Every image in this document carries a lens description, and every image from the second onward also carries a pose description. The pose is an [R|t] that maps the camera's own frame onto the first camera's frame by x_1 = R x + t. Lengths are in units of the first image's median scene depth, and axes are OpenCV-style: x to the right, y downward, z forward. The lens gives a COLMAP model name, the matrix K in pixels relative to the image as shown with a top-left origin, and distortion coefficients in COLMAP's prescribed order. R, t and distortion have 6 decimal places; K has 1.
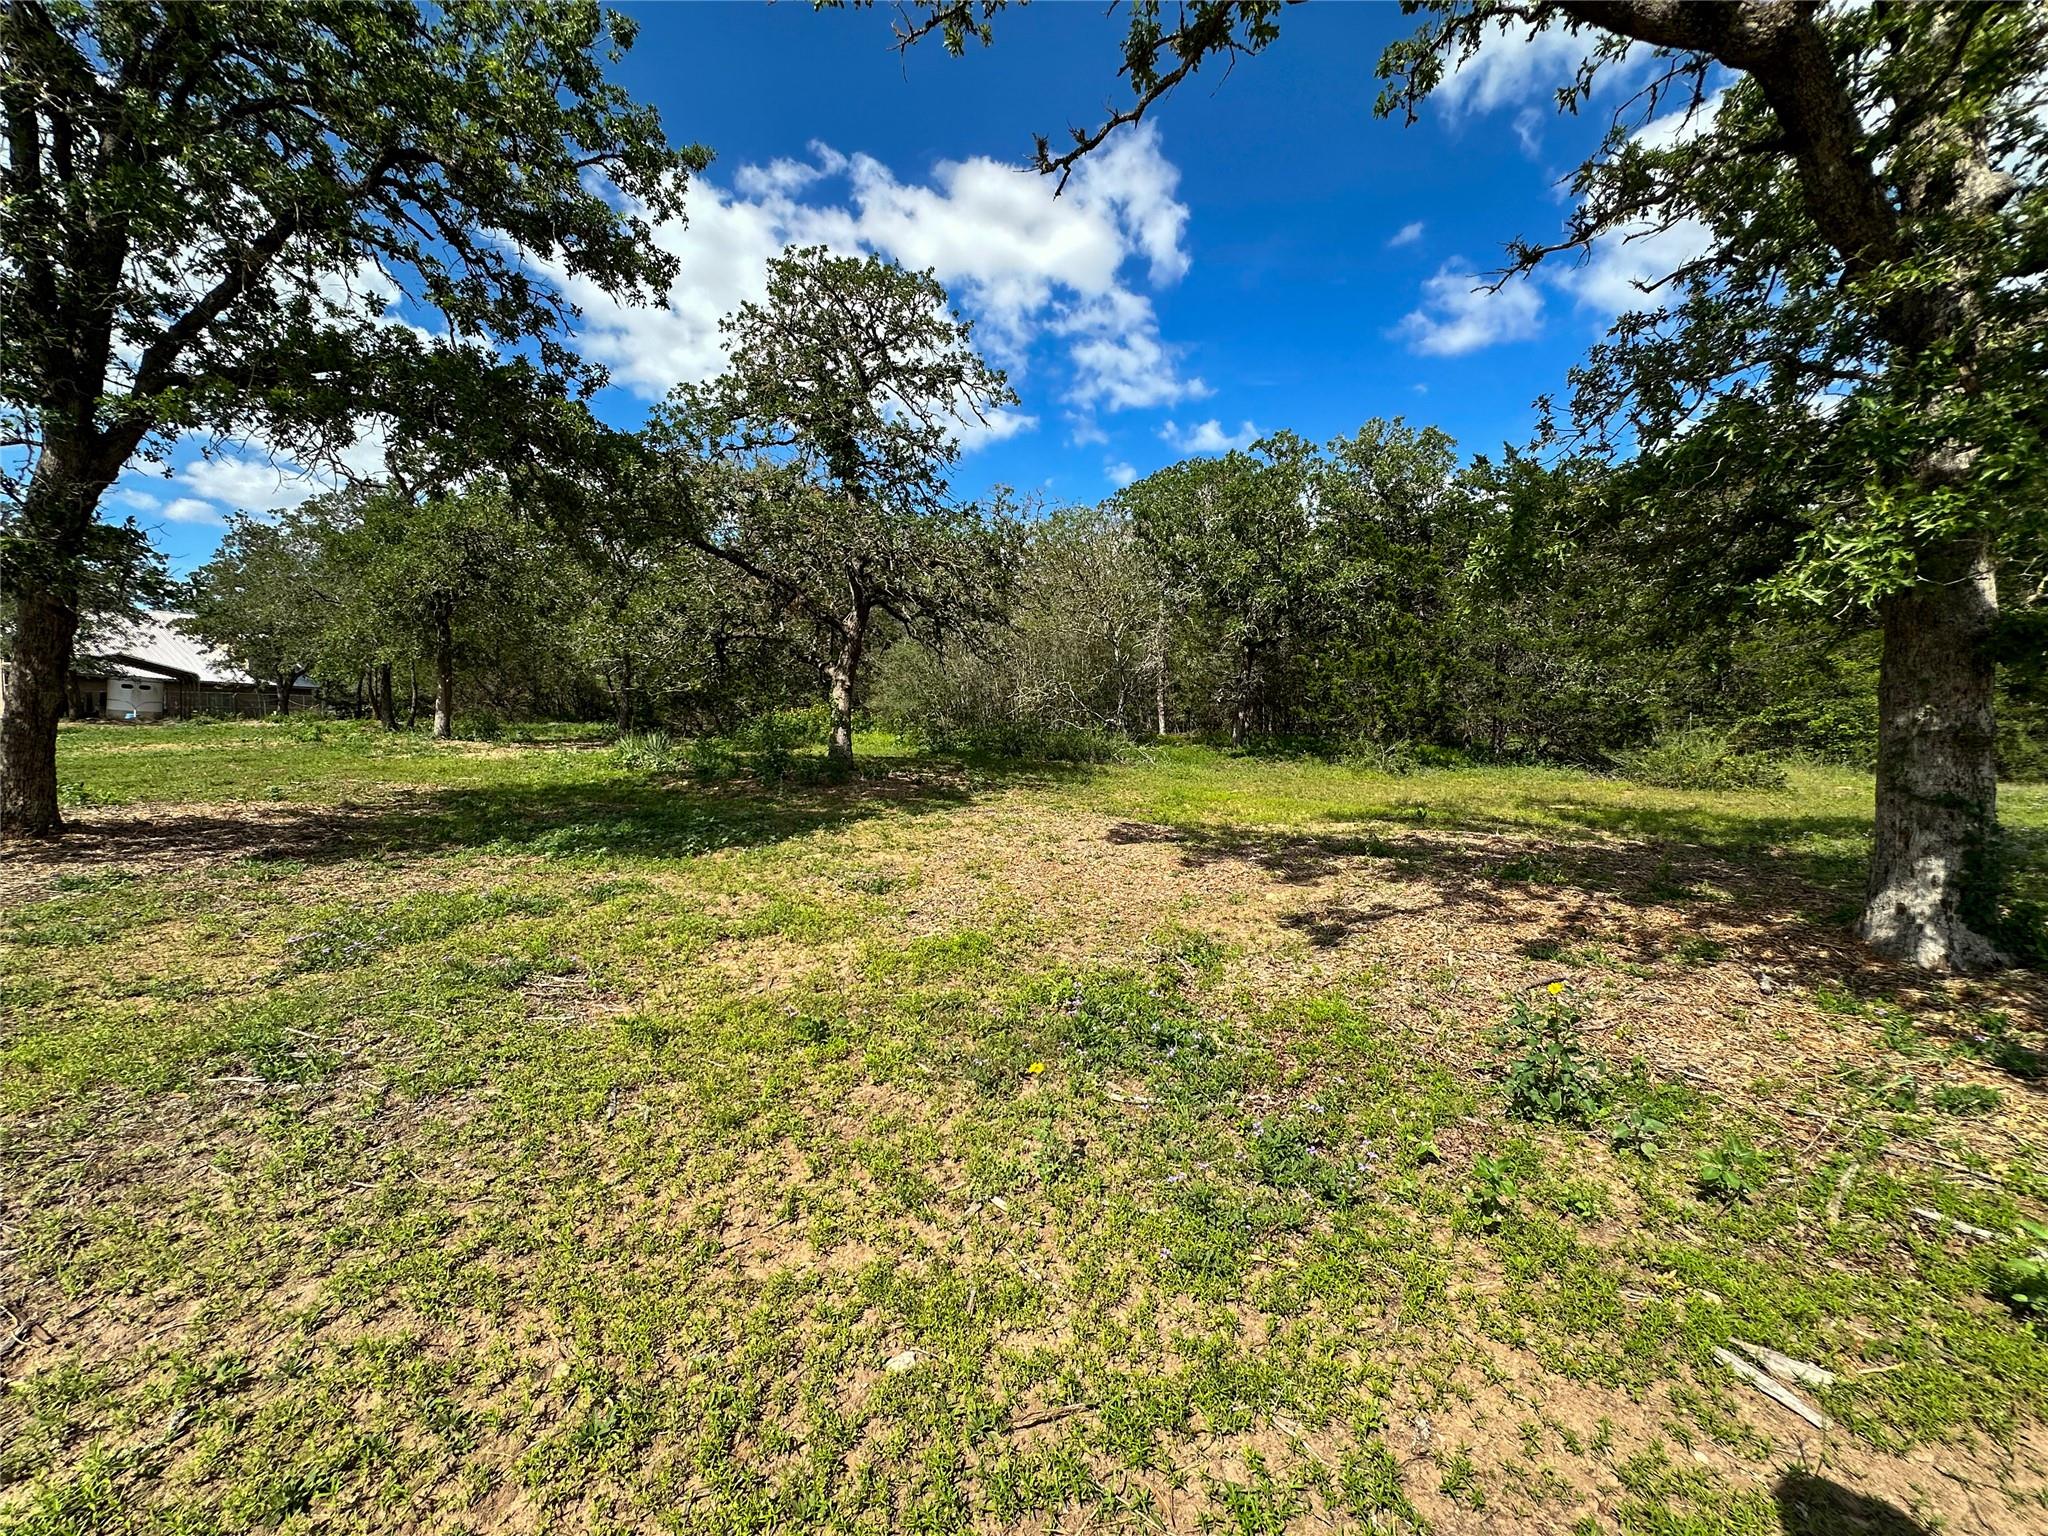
lens RADIAL K [[825.0, 0, 1025.6], [0, 825.0, 770.2], [0, 0, 1]] dist [-0.006880, 0.001662]
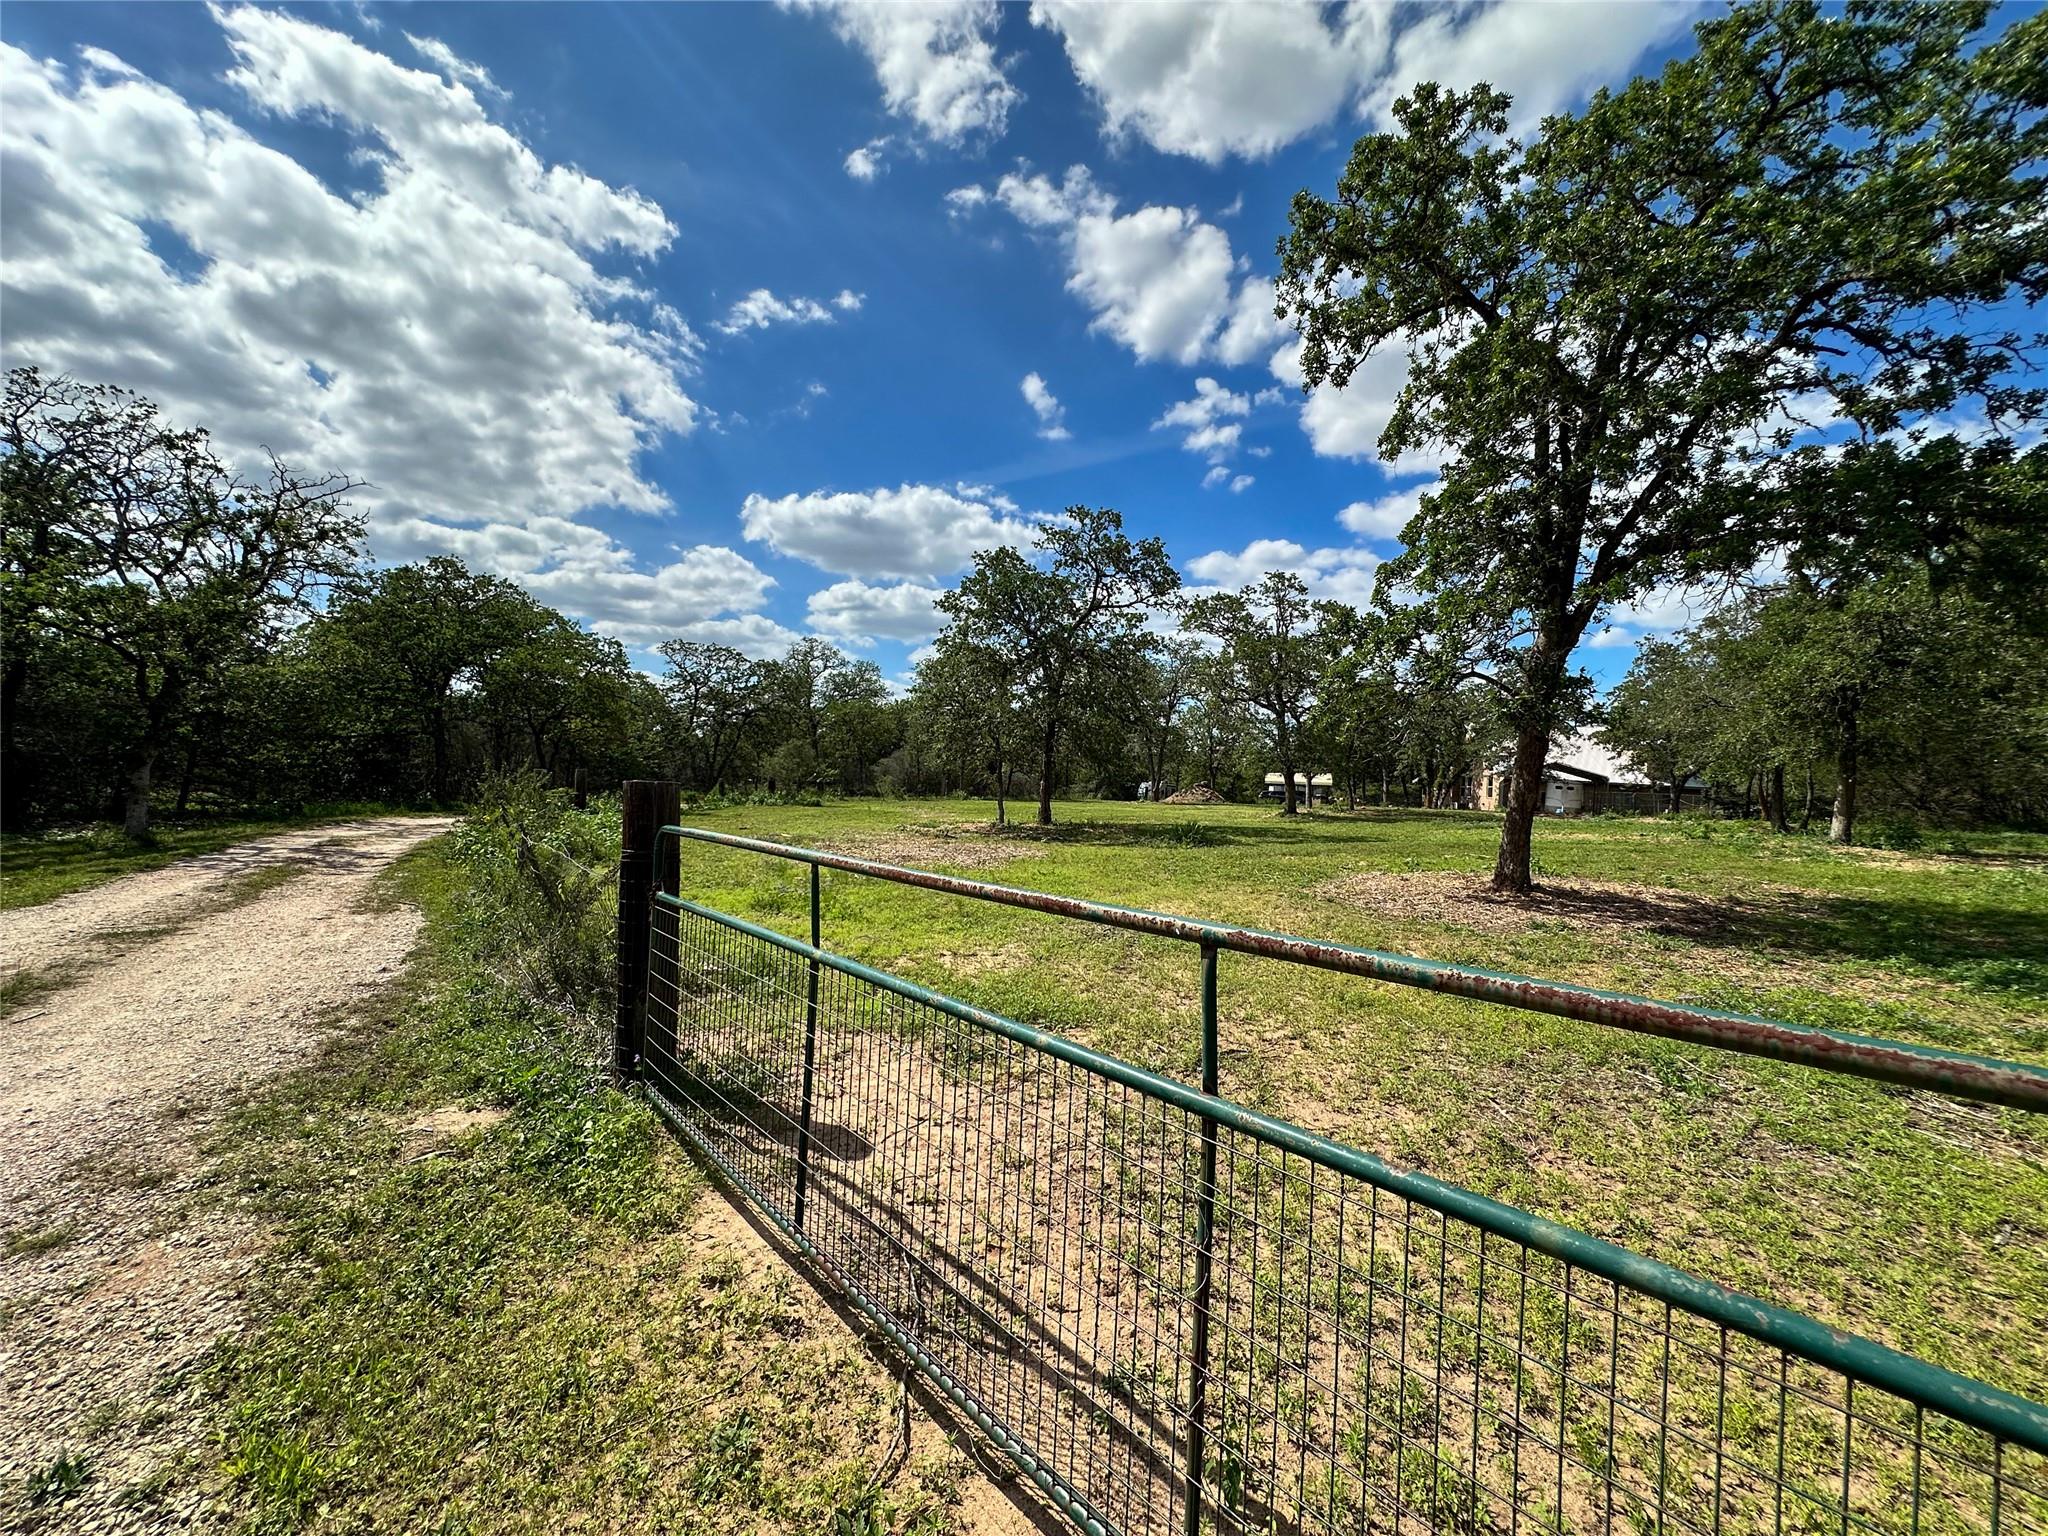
lens RADIAL K [[825.0, 0, 1021.6], [0, 825.0, 767.6], [0, 0, 1]] dist [-0.006880, 0.001662]
pose [[0.166841, -0.028177, -0.985581, 0.098772], [-0.093810, 0.994603, -0.044315, 0.007171], [0.981511, 0.099851, 0.163297, -0.123883]]
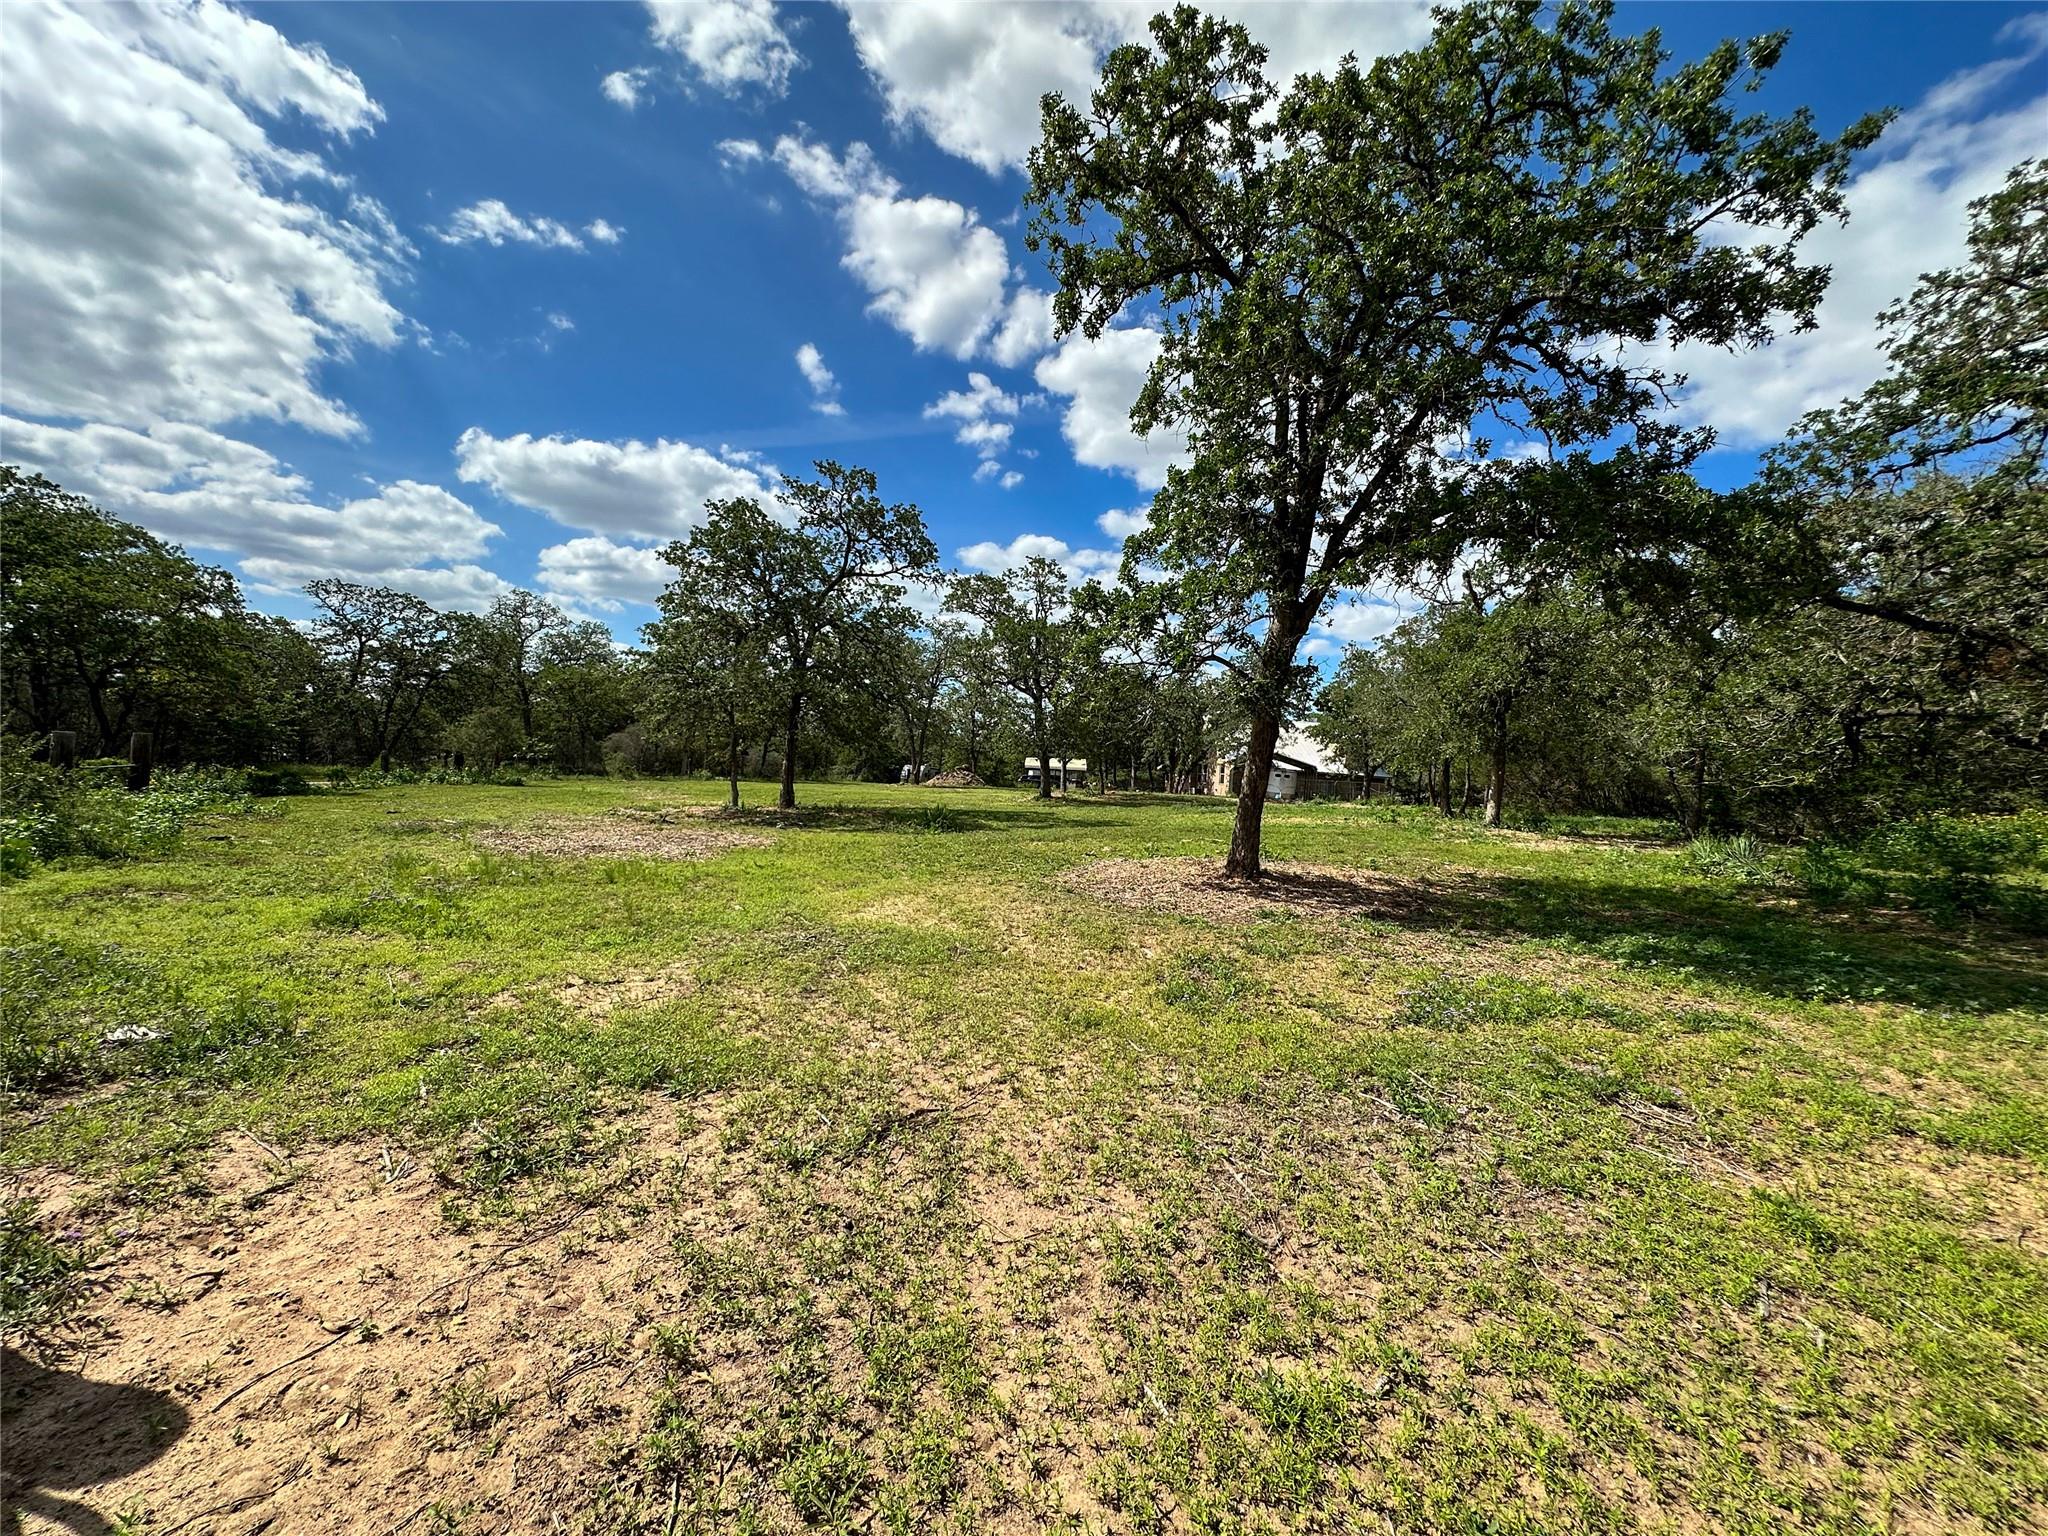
lens RADIAL K [[825.0, 0, 1021.3], [0, 825.0, 770.2], [0, 0, 1]] dist [-0.006880, 0.001662]
pose [[0.432036, 0.000107, -0.901856, -0.034903], [-0.099215, 0.993936, -0.047412, -0.000673], [0.896382, 0.109961, 0.429427, -0.023009]]
